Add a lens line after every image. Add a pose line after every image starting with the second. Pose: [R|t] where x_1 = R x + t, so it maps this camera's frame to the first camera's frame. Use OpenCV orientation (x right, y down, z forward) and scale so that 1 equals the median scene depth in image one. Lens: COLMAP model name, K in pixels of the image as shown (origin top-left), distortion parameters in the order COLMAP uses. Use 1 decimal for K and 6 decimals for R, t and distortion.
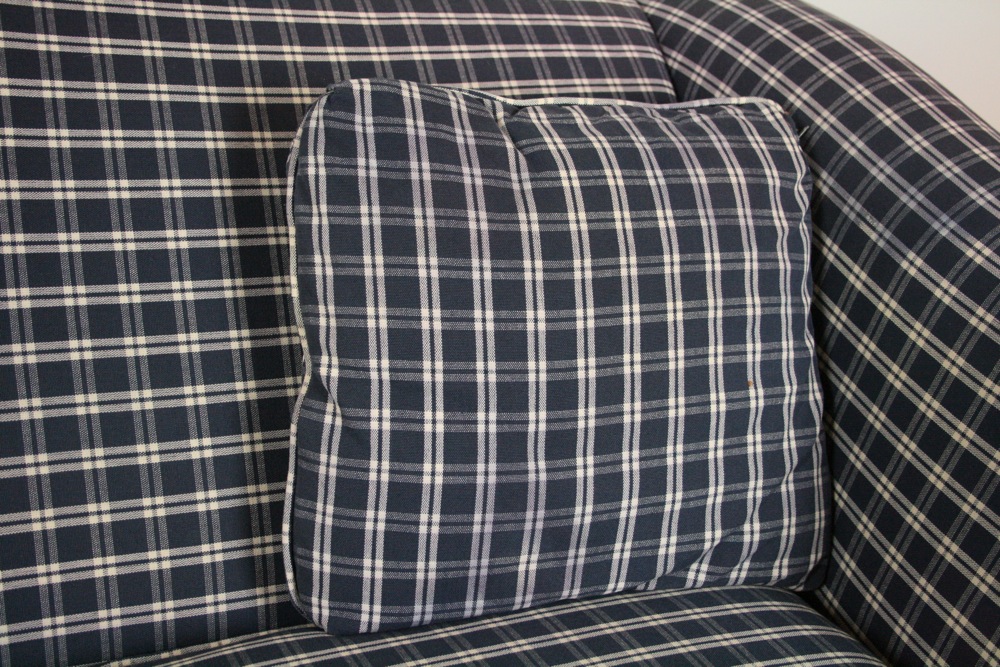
lens RADIAL K [[1263.4, 0, 500.0], [0, 1263.4, 333.5], [0, 0, 1]] dist [-0.051685, -0.003784]
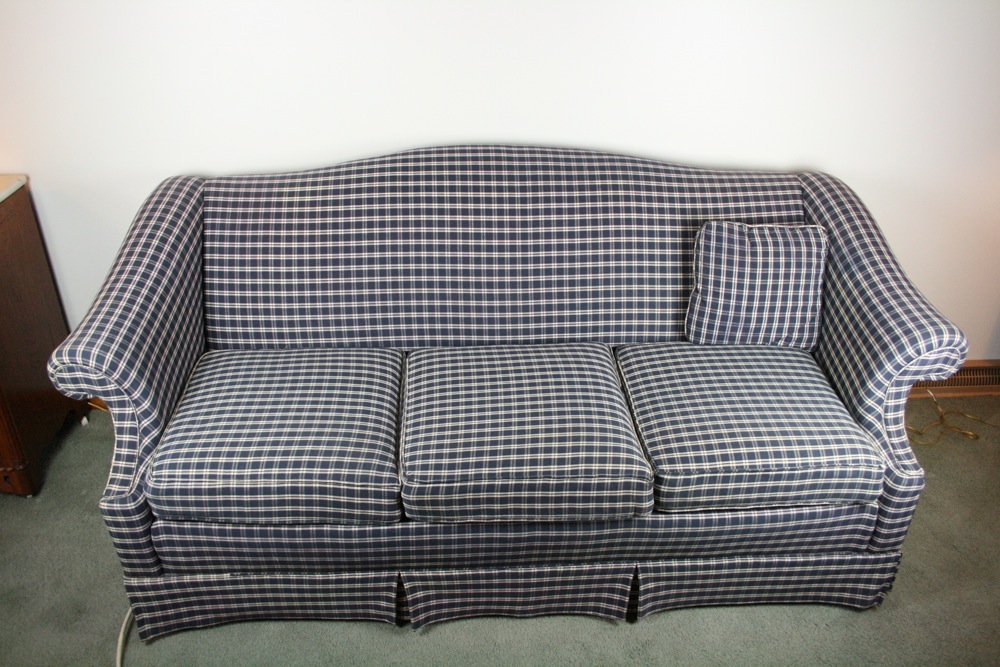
lens RADIAL K [[859.6, 0, 500.0], [0, 859.6, 333.5], [0, 0, 1]] dist [-0.141337, 0.093041]
pose [[0.933260, 0.137189, -0.331972, 0.223716], [-0.076538, 0.978917, 0.189375, -0.314179], [0.350953, -0.151327, 0.924084, -2.002421]]
